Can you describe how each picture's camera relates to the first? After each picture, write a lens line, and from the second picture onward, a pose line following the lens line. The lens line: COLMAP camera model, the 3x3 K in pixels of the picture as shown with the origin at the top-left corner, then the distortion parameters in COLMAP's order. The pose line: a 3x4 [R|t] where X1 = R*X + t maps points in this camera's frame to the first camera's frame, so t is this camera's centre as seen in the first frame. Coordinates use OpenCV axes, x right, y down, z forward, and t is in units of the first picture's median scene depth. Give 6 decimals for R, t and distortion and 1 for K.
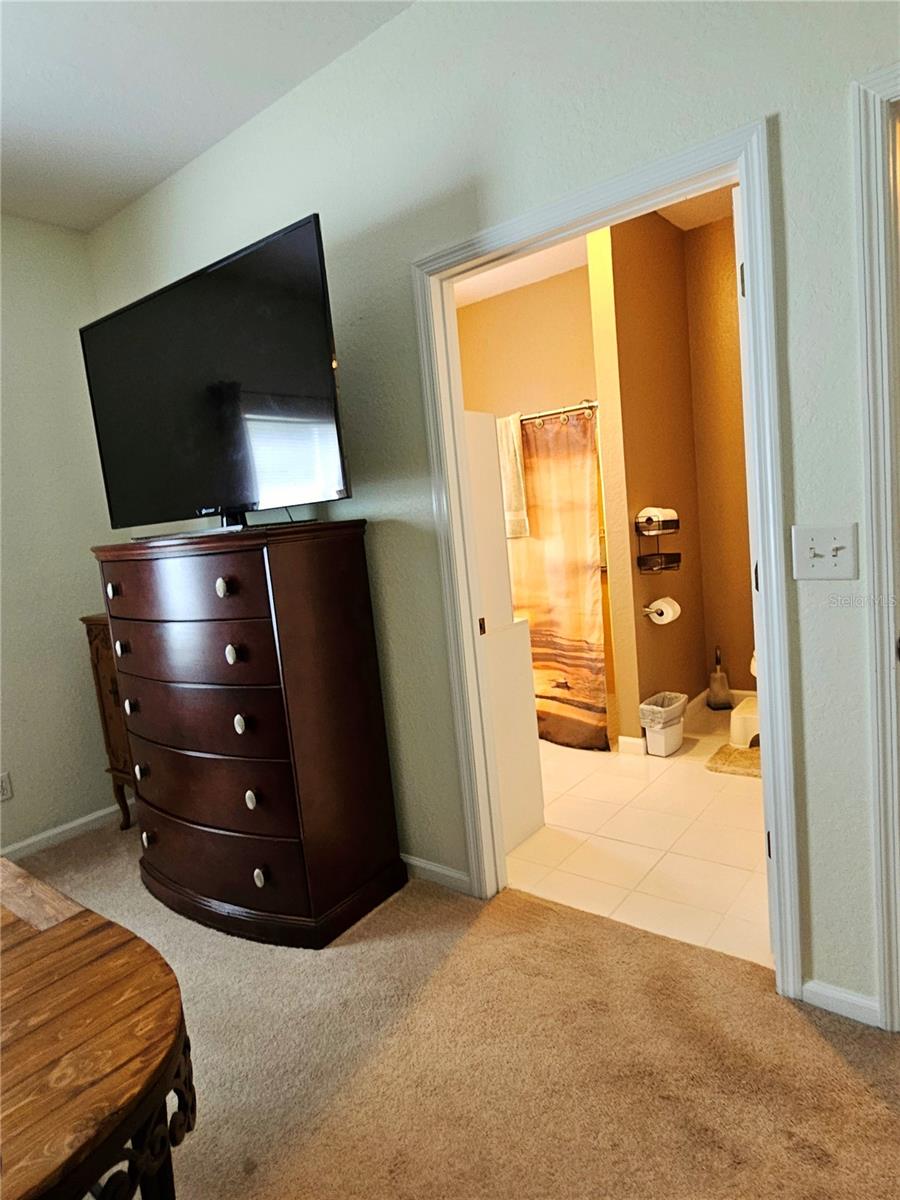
lens RADIAL K [[696.3, 0, 450.0], [0, 696.3, 600.0], [0, 0, 1]] dist [0.000012, -0.016884]
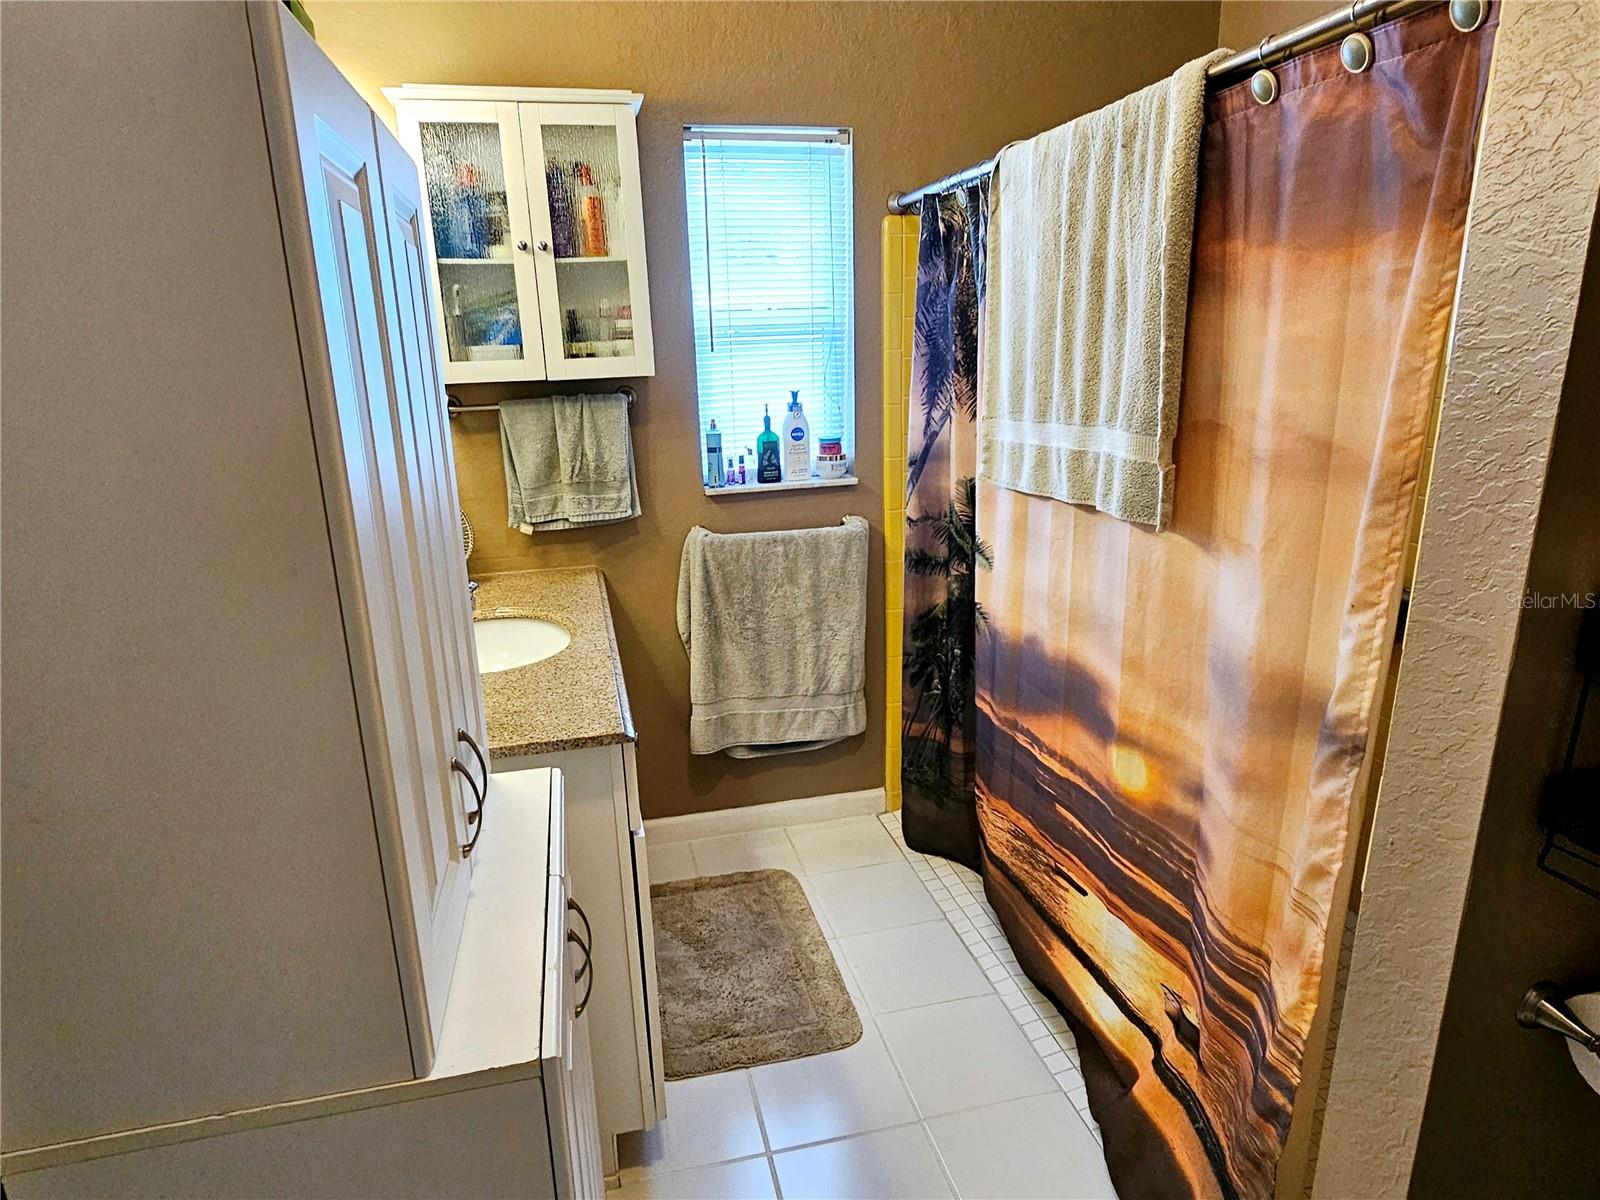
lens RADIAL K [[928.4, 0, 800.0], [0, 928.4, 600.0], [0, 0, 1]] dist [0.000012, -0.016884]
pose [[0.793124, 0.238207, -0.560546, 0.220864], [-0.134116, 0.966061, 0.220771, -0.132782], [0.594111, -0.099921, 0.798153, 0.635714]]
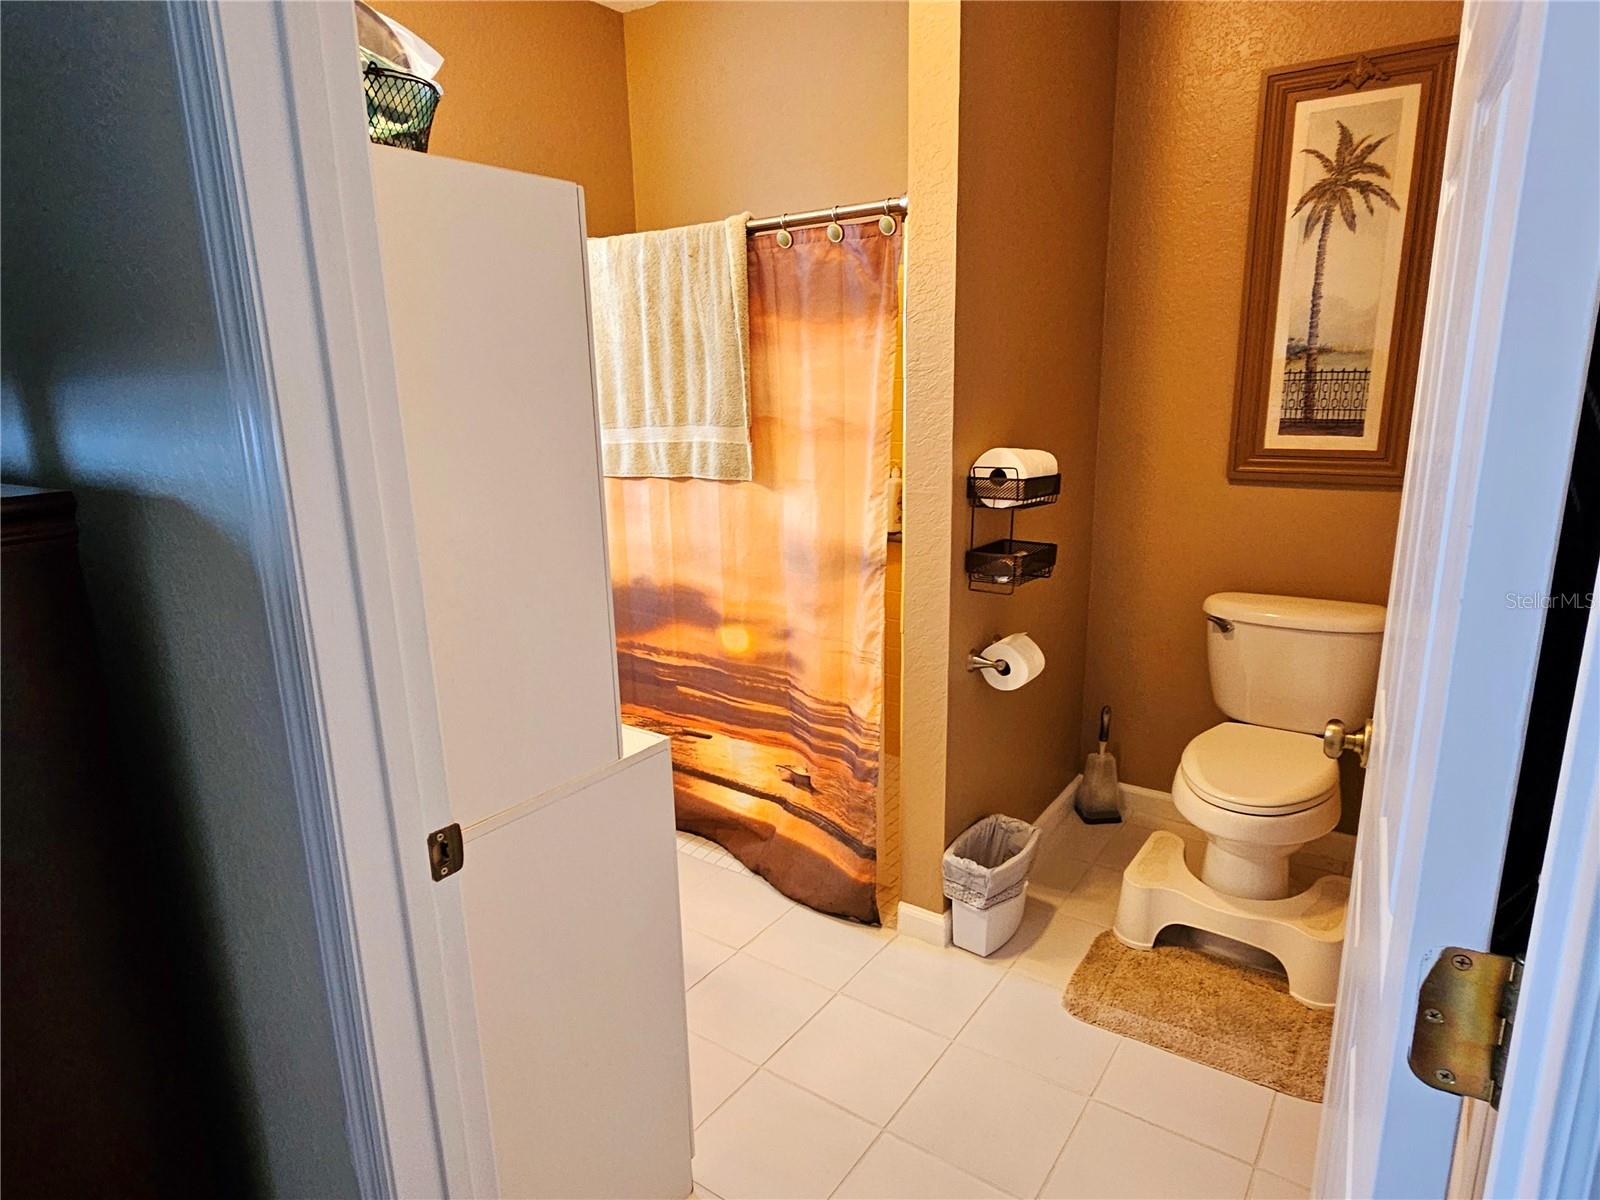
lens RADIAL K [[928.4, 0, 800.0], [0, 928.4, 600.0], [0, 0, 1]] dist [0.000012, -0.016884]
pose [[0.995391, 0.066868, 0.068739, 0.112371], [-0.073306, 0.992694, 0.095839, -0.077223], [-0.061829, -0.100437, 0.993021, 0.367833]]
